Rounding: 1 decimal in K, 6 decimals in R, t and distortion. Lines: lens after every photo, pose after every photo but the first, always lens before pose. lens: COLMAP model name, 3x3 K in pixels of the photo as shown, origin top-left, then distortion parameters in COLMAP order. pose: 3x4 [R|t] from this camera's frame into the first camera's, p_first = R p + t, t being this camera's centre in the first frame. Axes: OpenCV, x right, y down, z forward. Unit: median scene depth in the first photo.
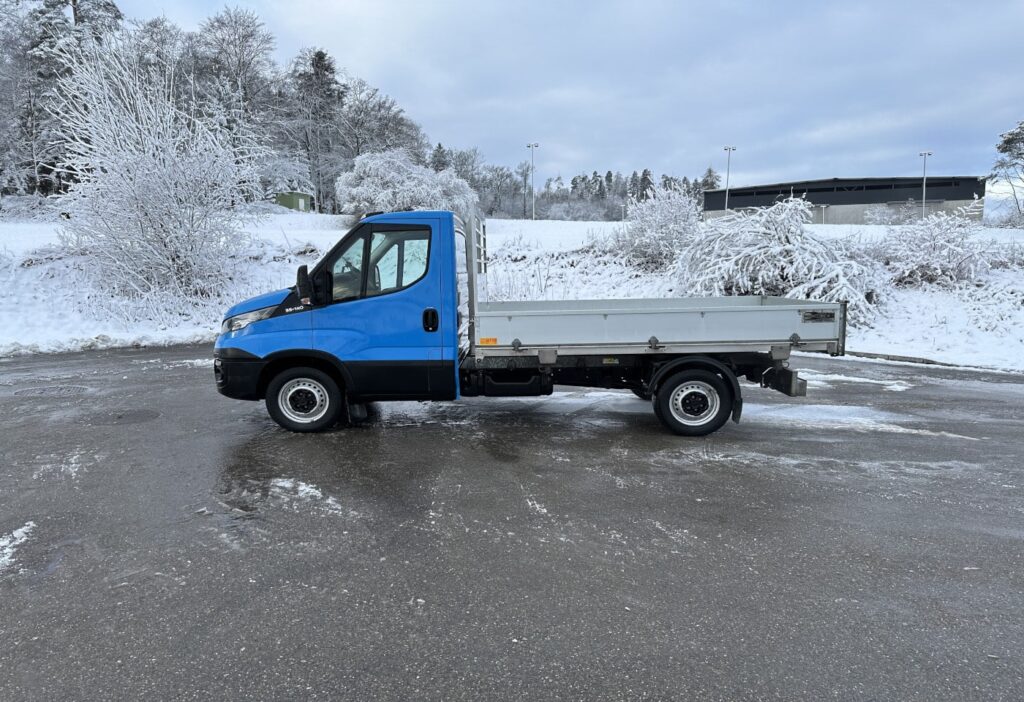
lens RADIAL K [[713.9, 0, 514.4], [0, 713.9, 370.6], [0, 0, 1]] dist [0.055686, -0.071313]
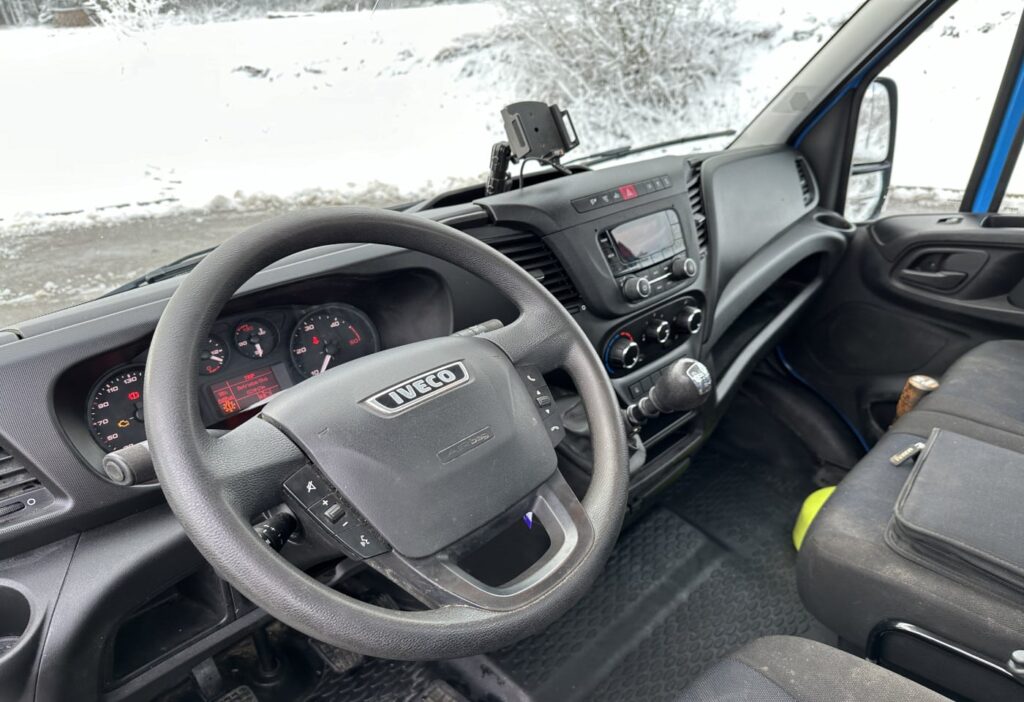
lens RADIAL K [[698.3, 0, 508.6], [0, 698.3, 393.5], [0, 0, 1]] dist [0.000687, -0.003015]
pose [[0.728140, 0.285643, -0.623073, -0.070913], [-0.070844, 0.935522, 0.346092, -0.072533], [0.681758, -0.207862, 0.701427, 0.445878]]
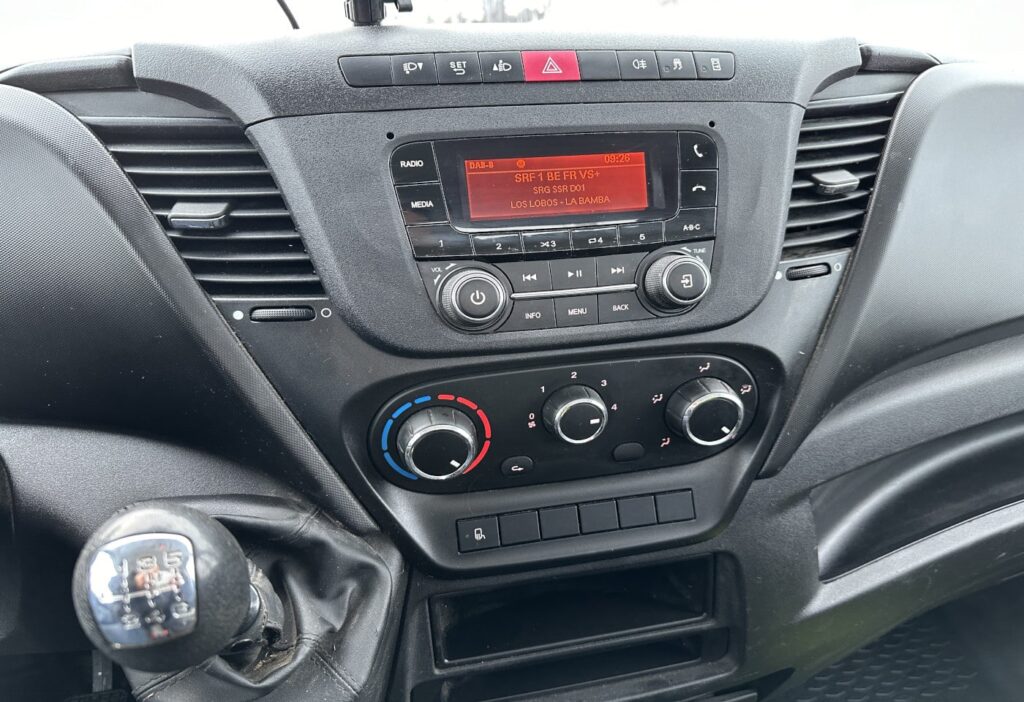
lens RADIAL K [[698.3, 0, 508.6], [0, 698.3, 393.5], [0, 0, 1]] dist [0.000687, -0.003015]
pose [[0.218233, 0.421990, -0.879942, -0.079594], [-0.129710, 0.906218, 0.402422, -0.068163], [0.967238, 0.026315, 0.252503, 0.491641]]
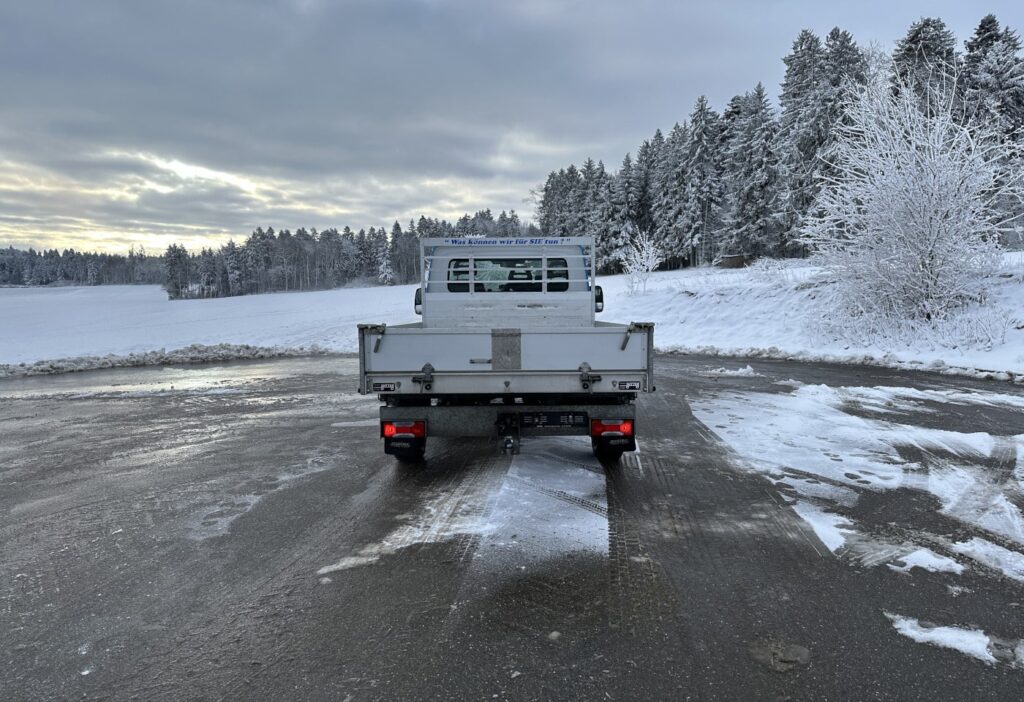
lens RADIAL K [[716.3, 0, 516.1], [0, 716.3, 353.1], [0, 0, 1]] dist [0.079230, -0.095507]
pose [[0.015499, 0.078394, -0.996802, 0.538512], [-0.135165, 0.987935, 0.075595, -0.063858], [0.990702, 0.133561, 0.025908, 0.495356]]
